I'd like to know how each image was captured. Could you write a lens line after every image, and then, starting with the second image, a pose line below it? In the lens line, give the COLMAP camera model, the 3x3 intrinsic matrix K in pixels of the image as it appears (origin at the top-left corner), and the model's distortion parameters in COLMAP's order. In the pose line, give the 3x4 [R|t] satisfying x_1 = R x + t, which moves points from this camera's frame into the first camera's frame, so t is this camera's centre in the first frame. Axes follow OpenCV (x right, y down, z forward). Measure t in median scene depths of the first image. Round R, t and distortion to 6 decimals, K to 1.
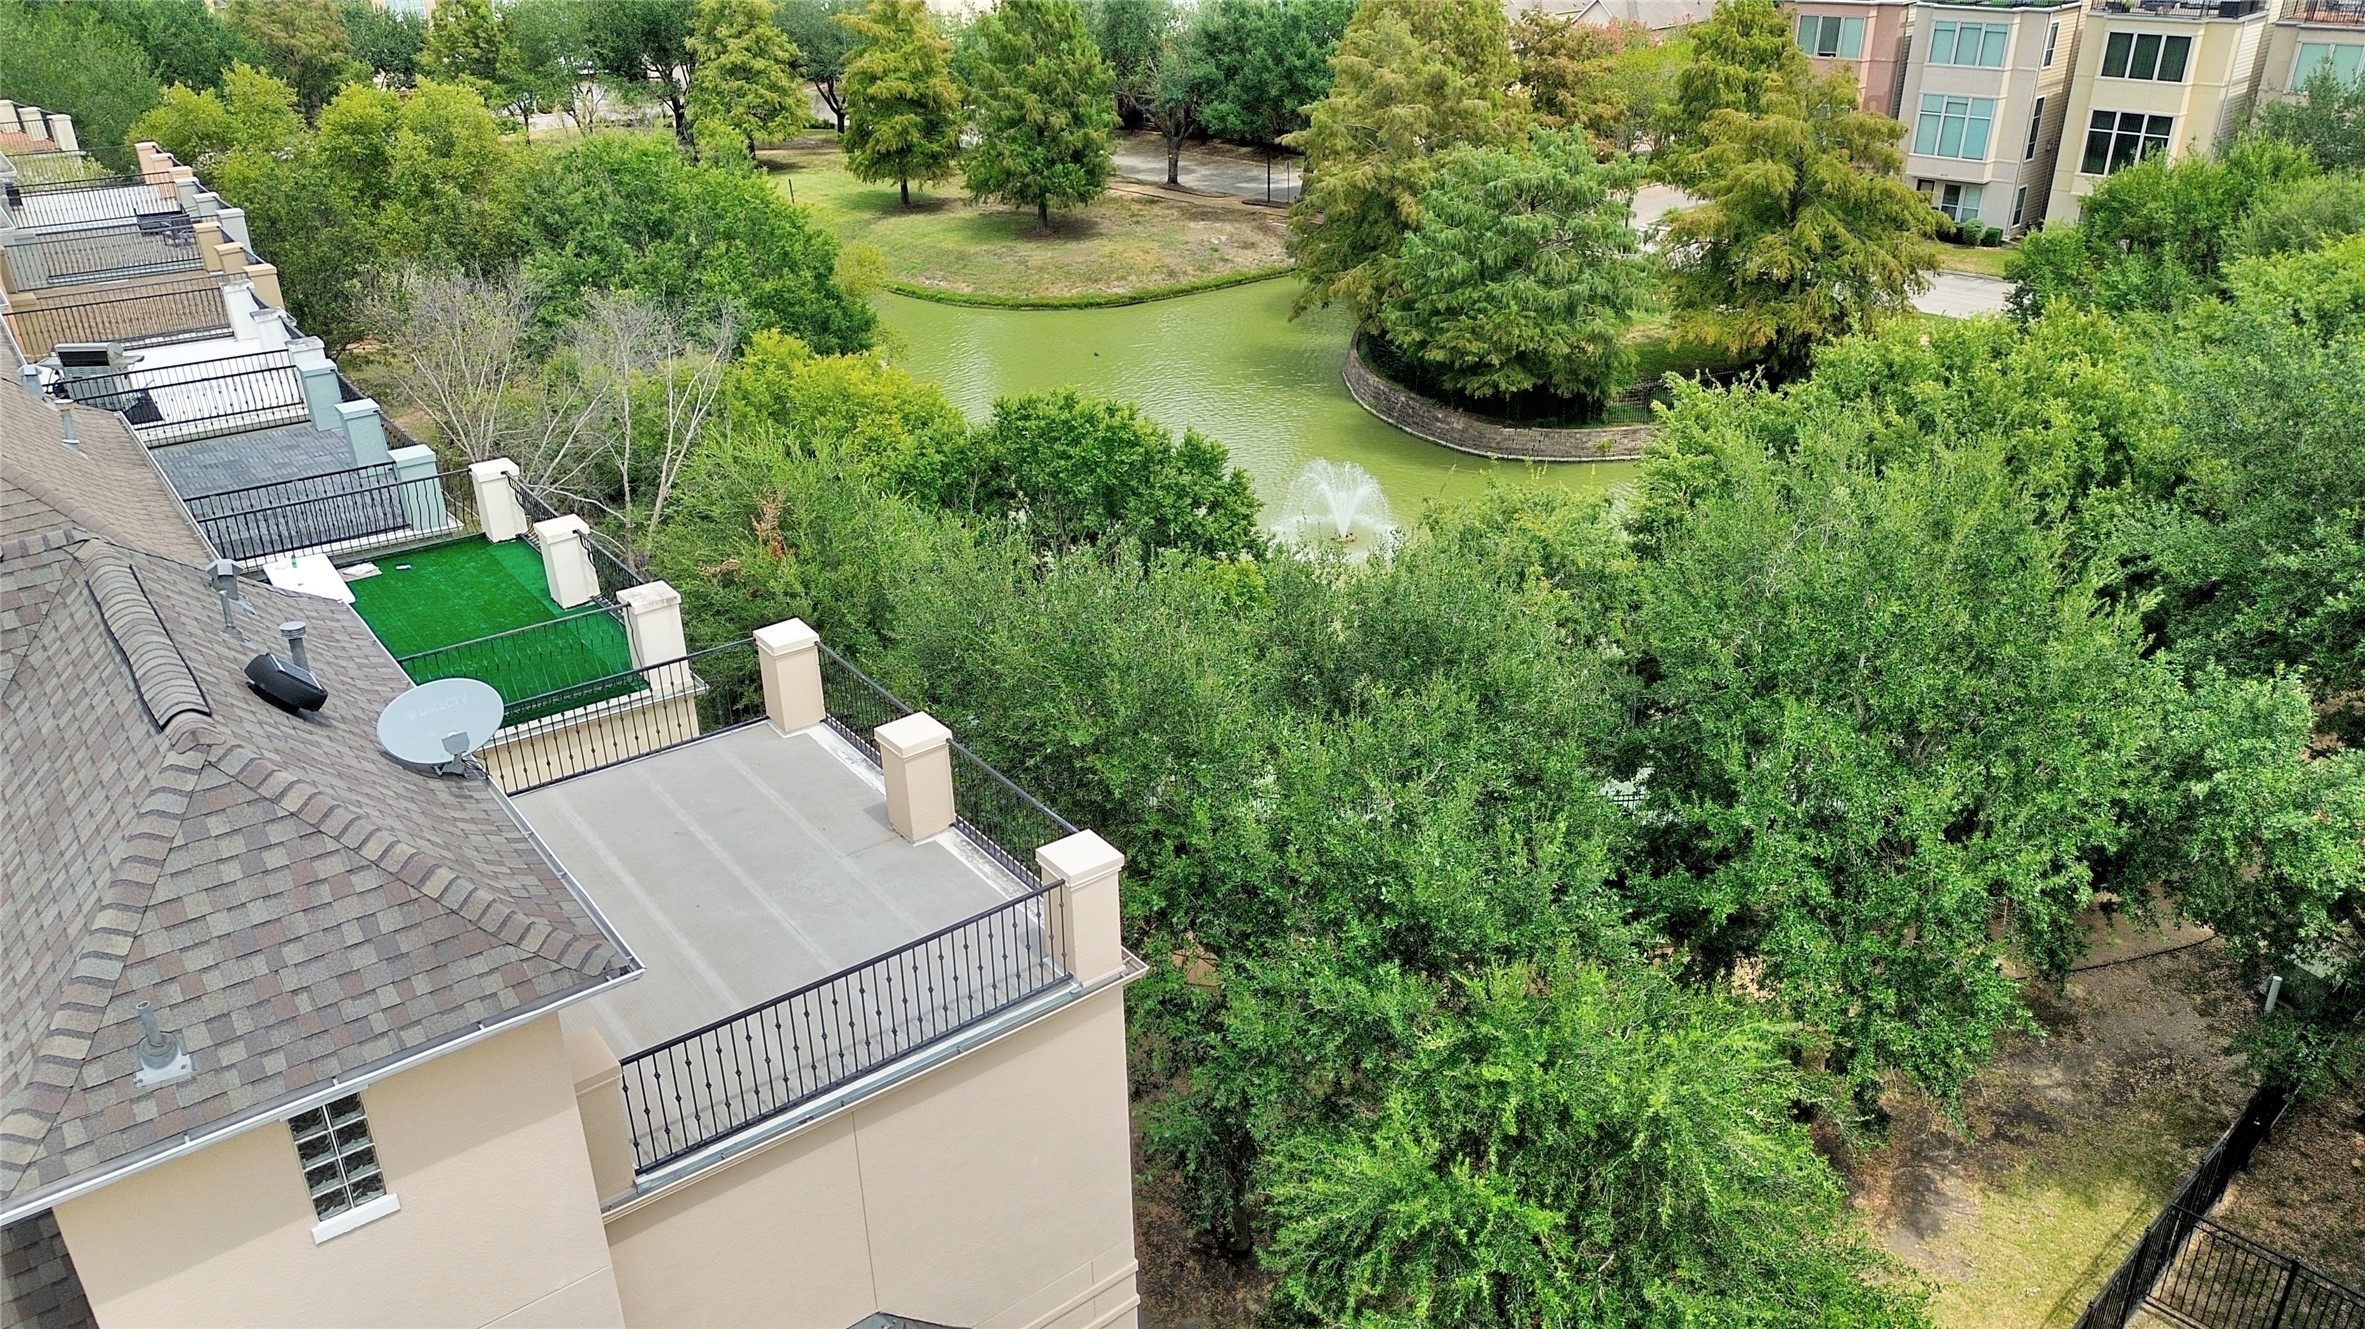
lens RADIAL K [[1679.2, 0, 1168.0], [0, 1679.2, 671.9], [0, 0, 1]] dist [0.060822, -0.048438]
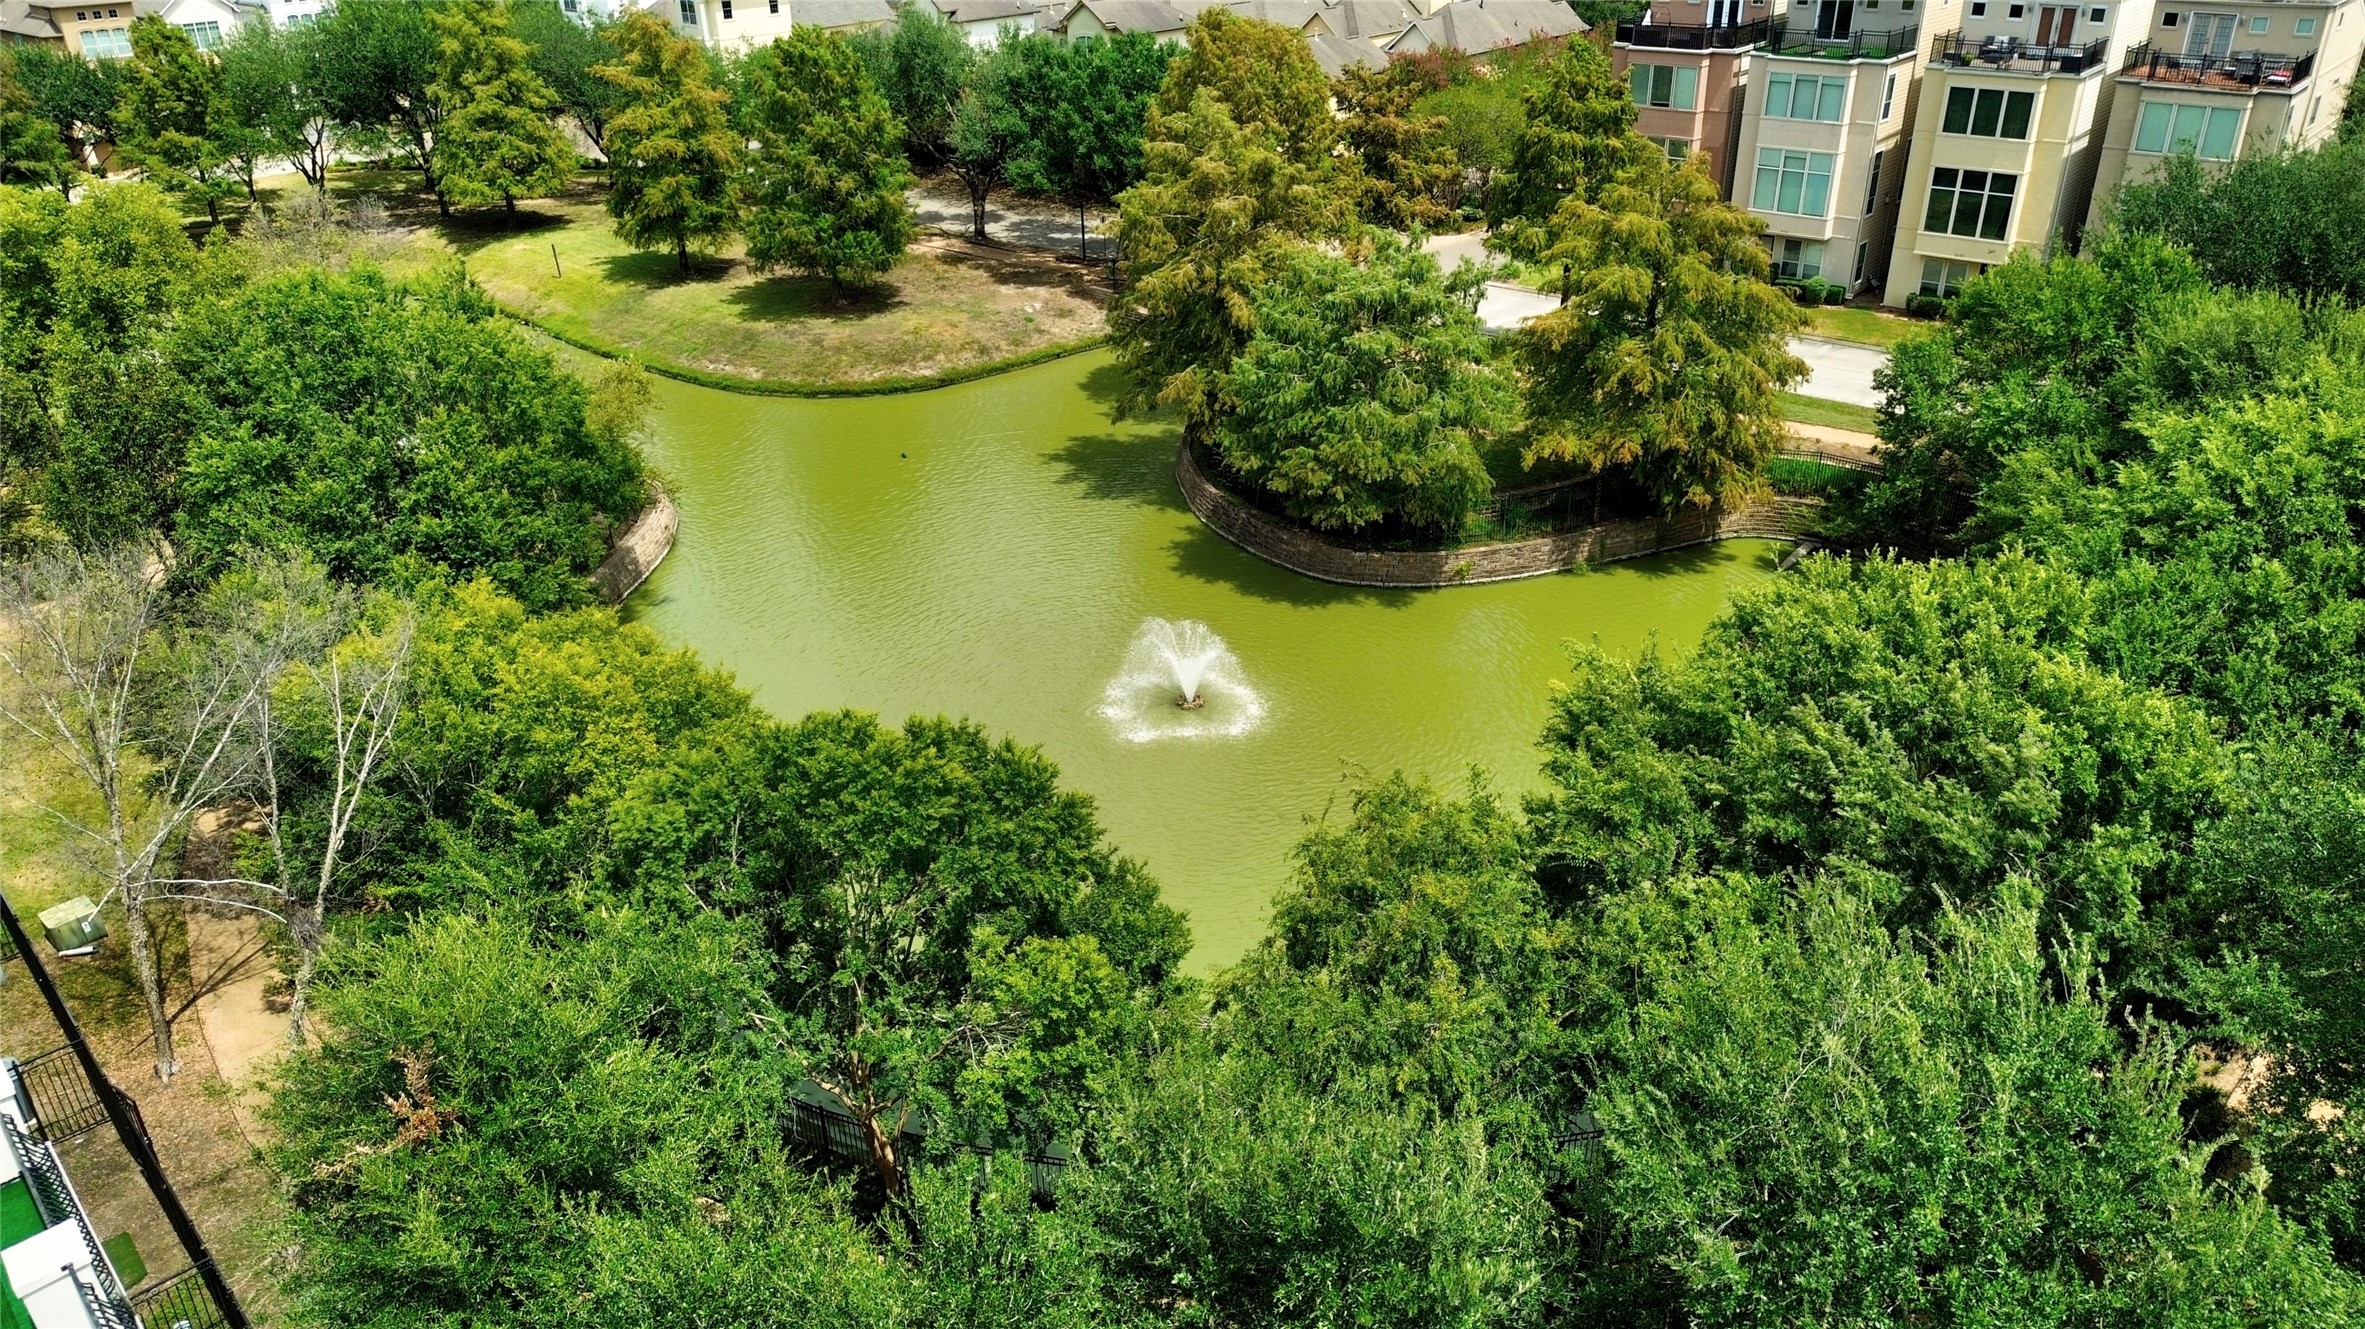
lens RADIAL K [[1679.2, 0, 1170.7], [0, 1679.2, 675.0], [0, 0, 1]] dist [0.060822, -0.048438]
pose [[0.993980, -0.053295, 0.095723, 0.007866], [0.051567, 0.998460, 0.020441, -0.084215], [-0.096665, -0.015382, 0.995198, 0.083396]]
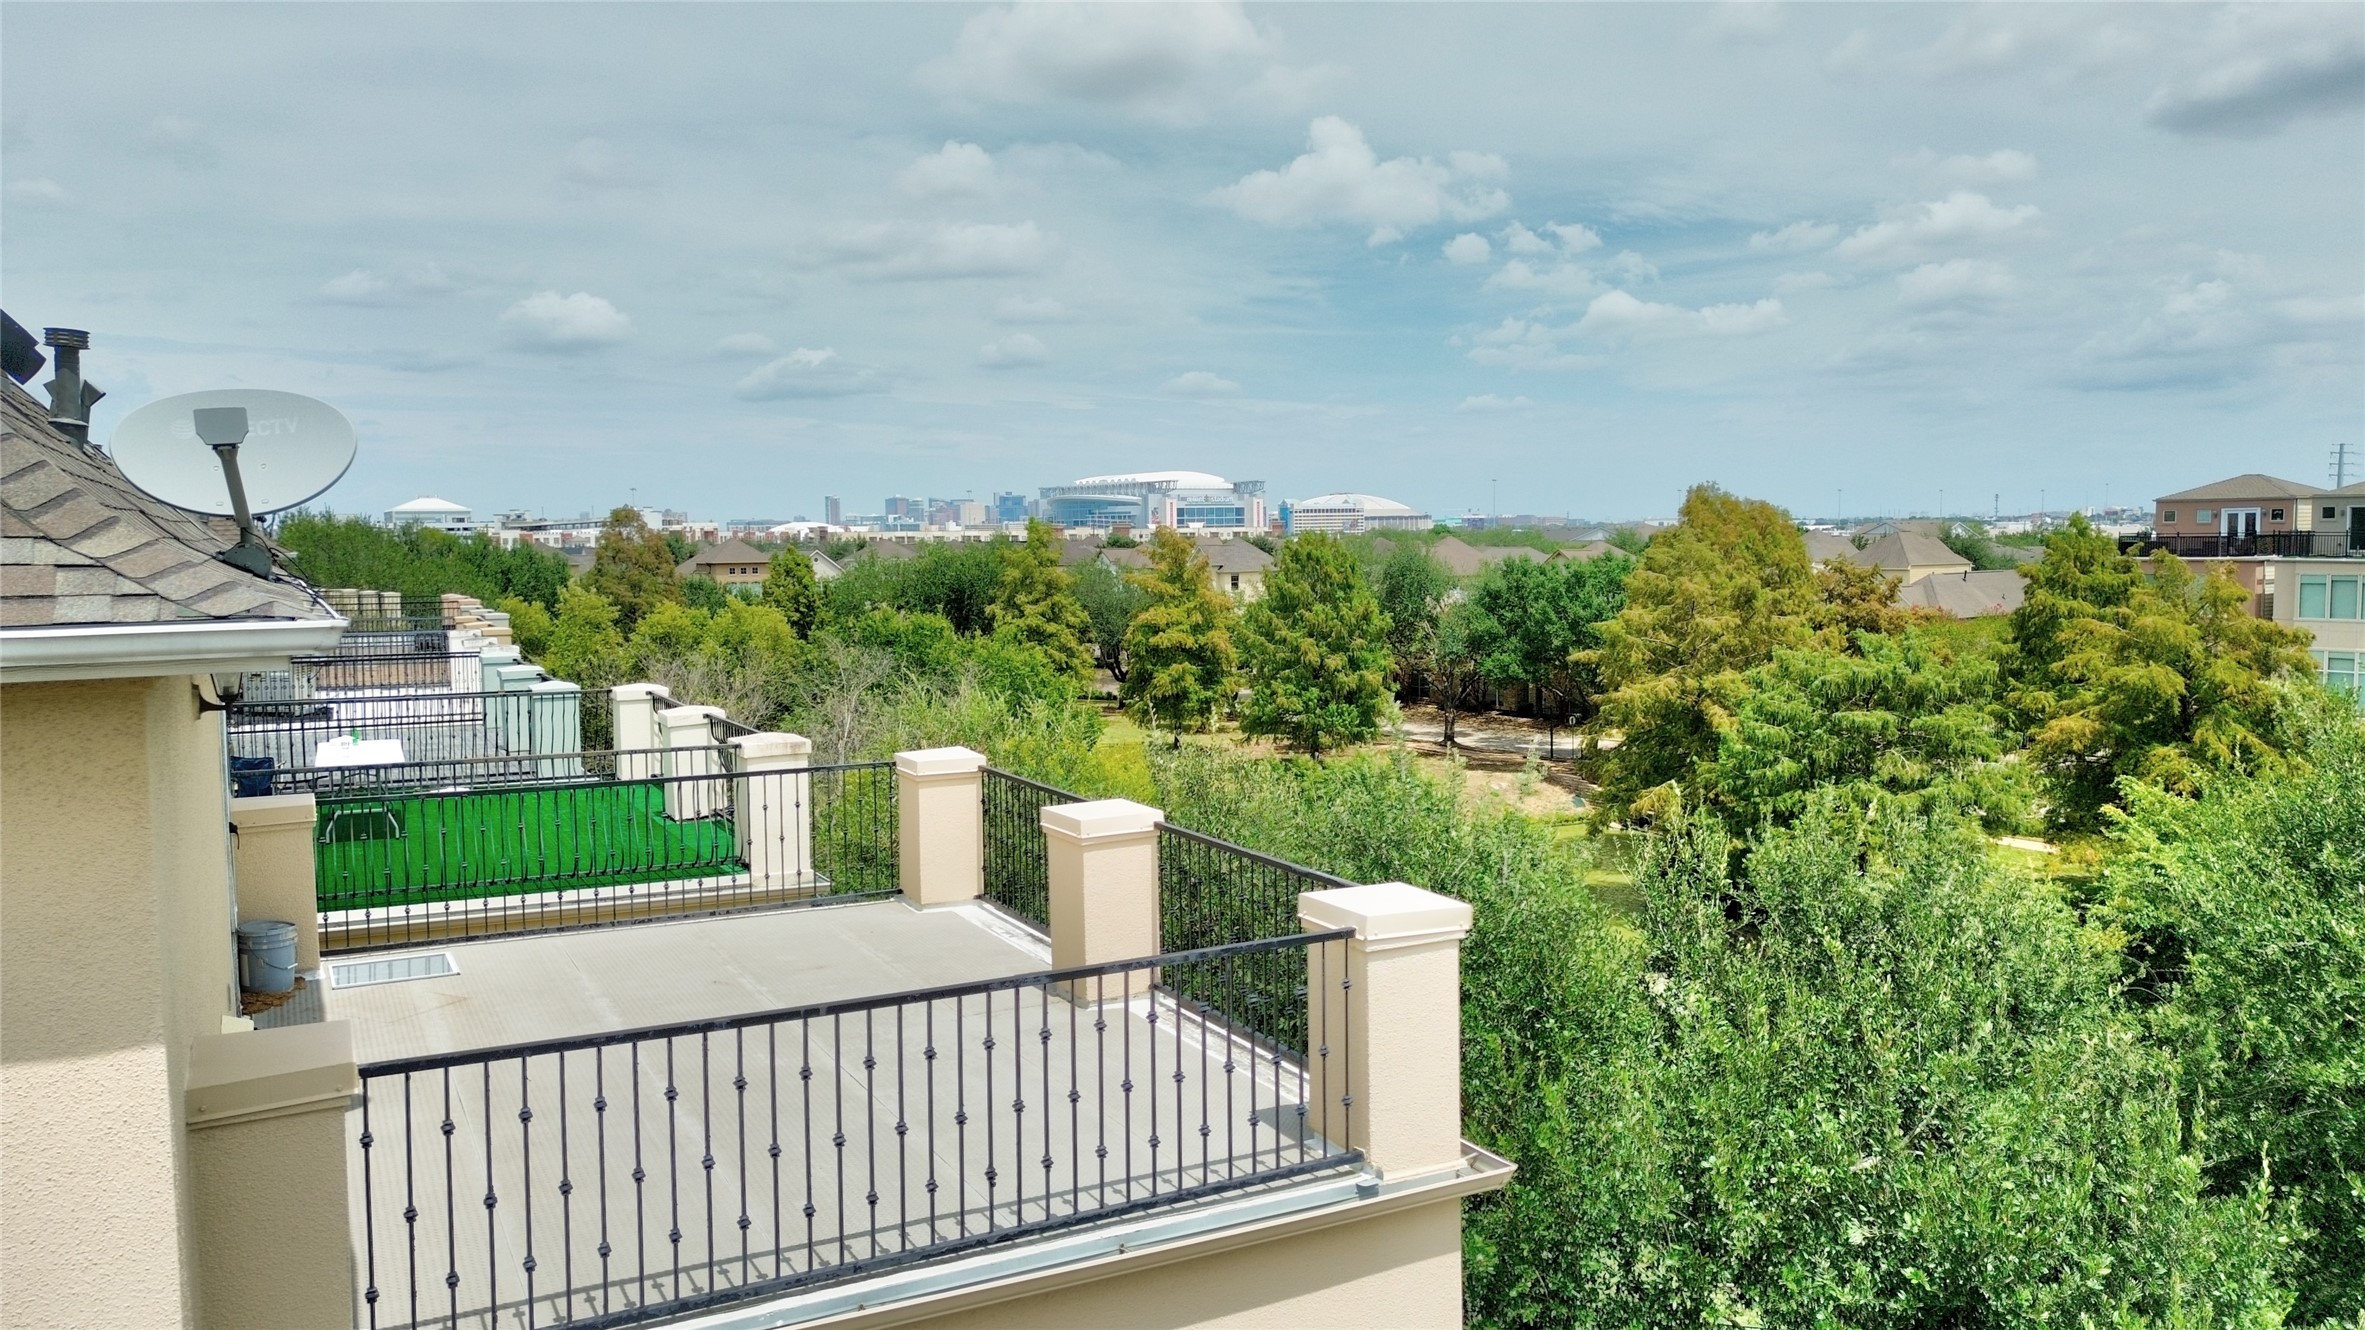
lens RADIAL K [[1679.2, 0, 1171.8], [0, 1679.2, 660.2], [0, 0, 1]] dist [0.060822, -0.048438]
pose [[0.987579, 0.021224, -0.155685, -0.007090], [-0.076975, 0.929144, -0.361616, 0.042433], [0.136979, 0.369108, 0.919237, 0.089353]]
